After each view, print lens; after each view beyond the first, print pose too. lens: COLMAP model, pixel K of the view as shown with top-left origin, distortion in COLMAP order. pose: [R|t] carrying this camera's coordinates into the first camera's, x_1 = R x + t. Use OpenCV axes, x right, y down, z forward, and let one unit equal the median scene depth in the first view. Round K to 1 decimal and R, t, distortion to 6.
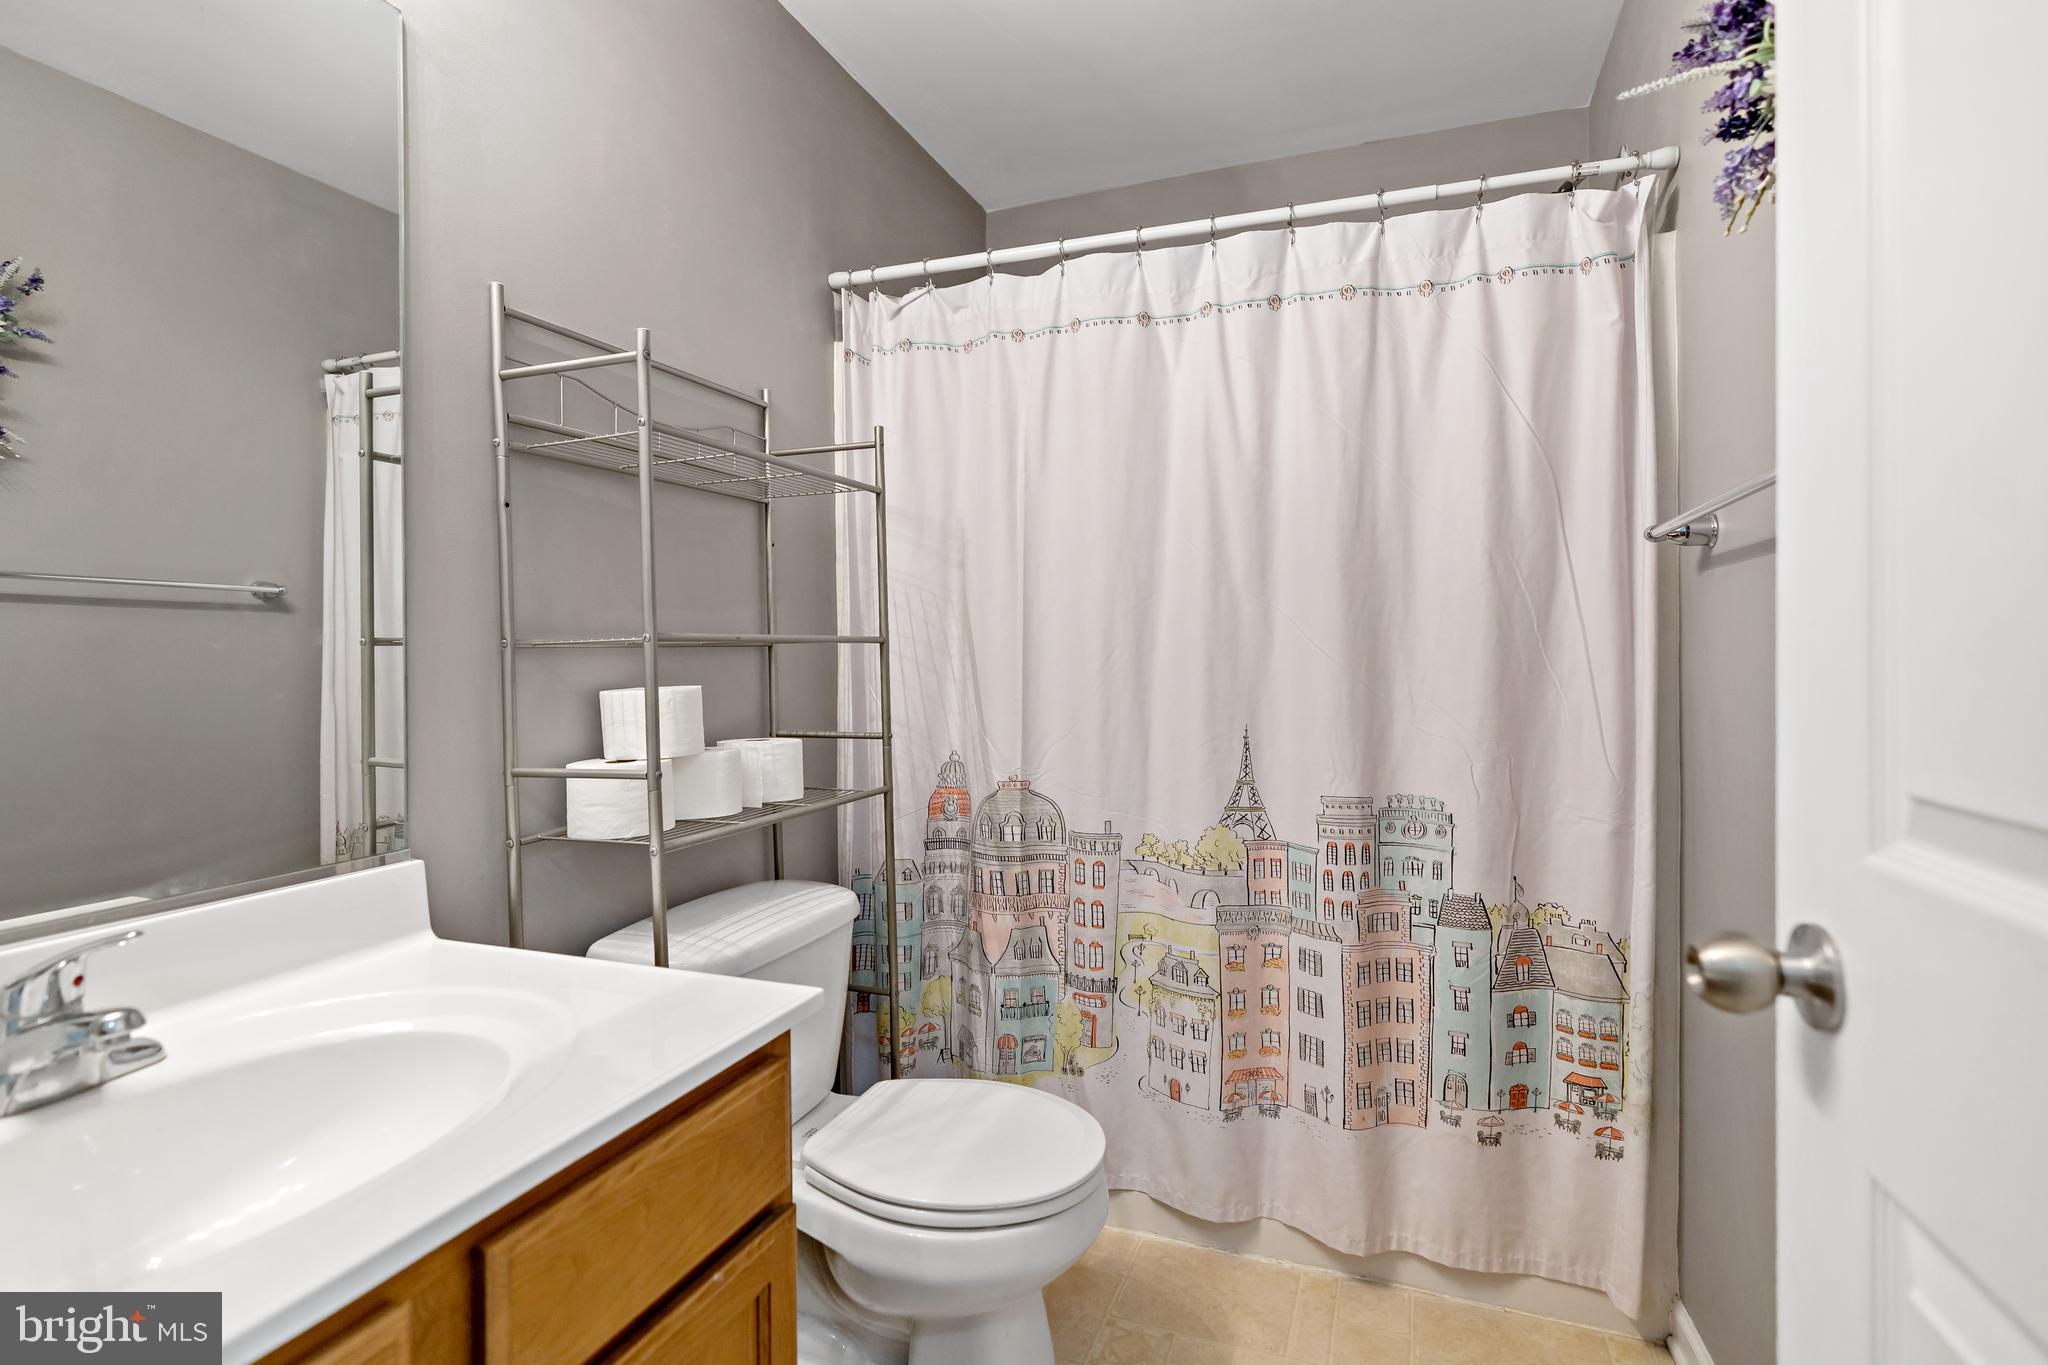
lens RADIAL K [[973.9, 0, 1022.7], [0, 973.9, 684.6], [0, 0, 1]] dist [-0.005863, 0.004185]
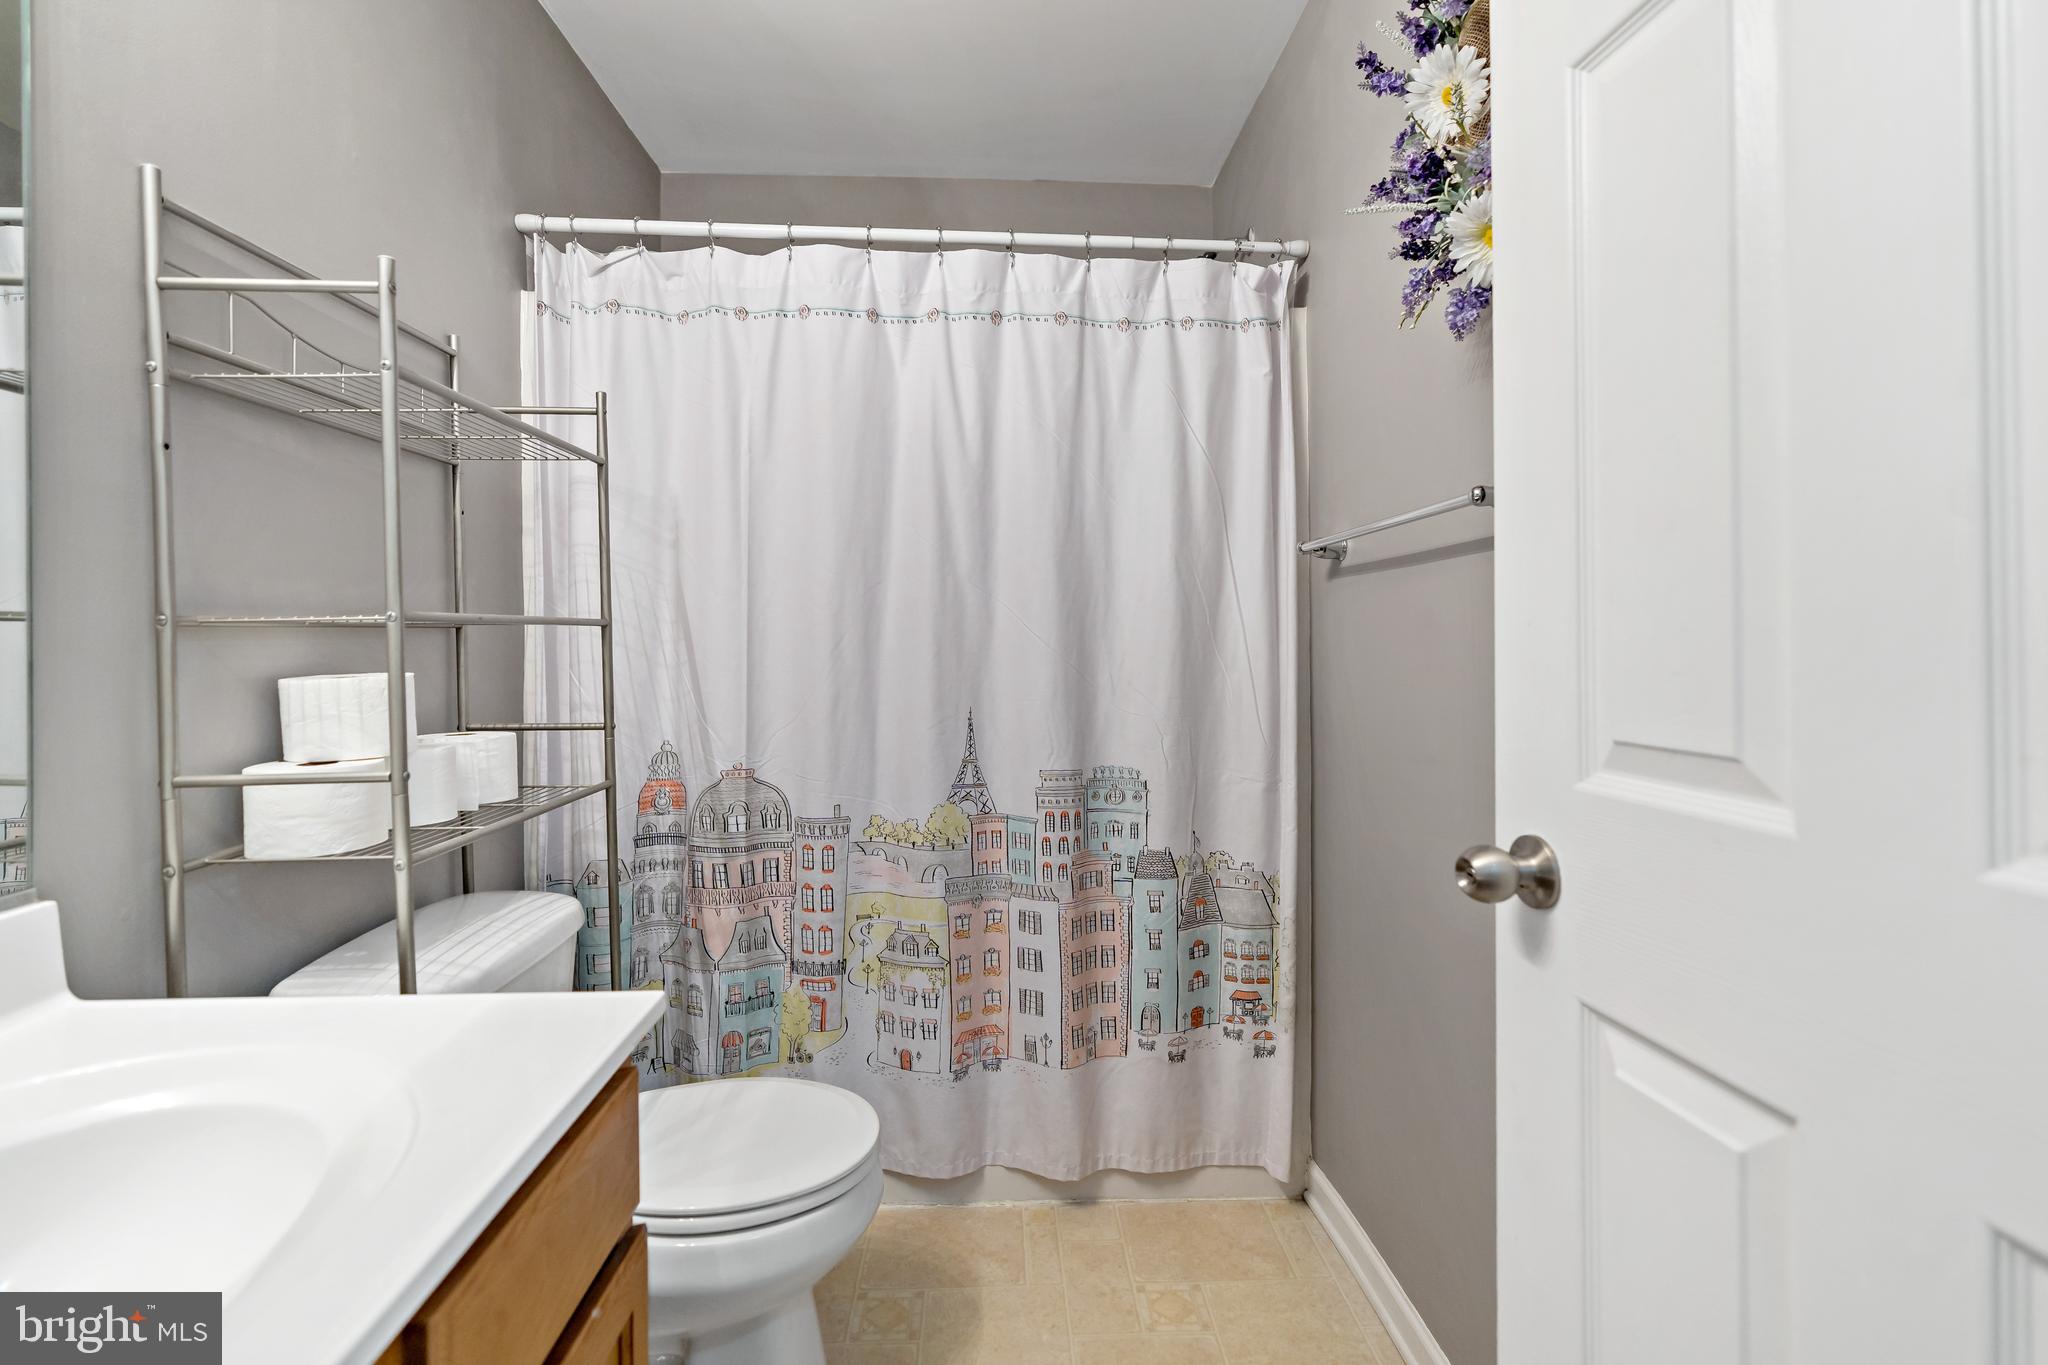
lens RADIAL K [[973.9, 0, 1014.5], [0, 973.9, 664.1], [0, 0, 1]] dist [-0.005863, 0.004185]
pose [[0.919116, -0.000753, 0.393986, -0.160195], [0.003584, 0.999973, -0.006450, 0.000962], [-0.393971, 0.007340, 0.919094, -0.004279]]
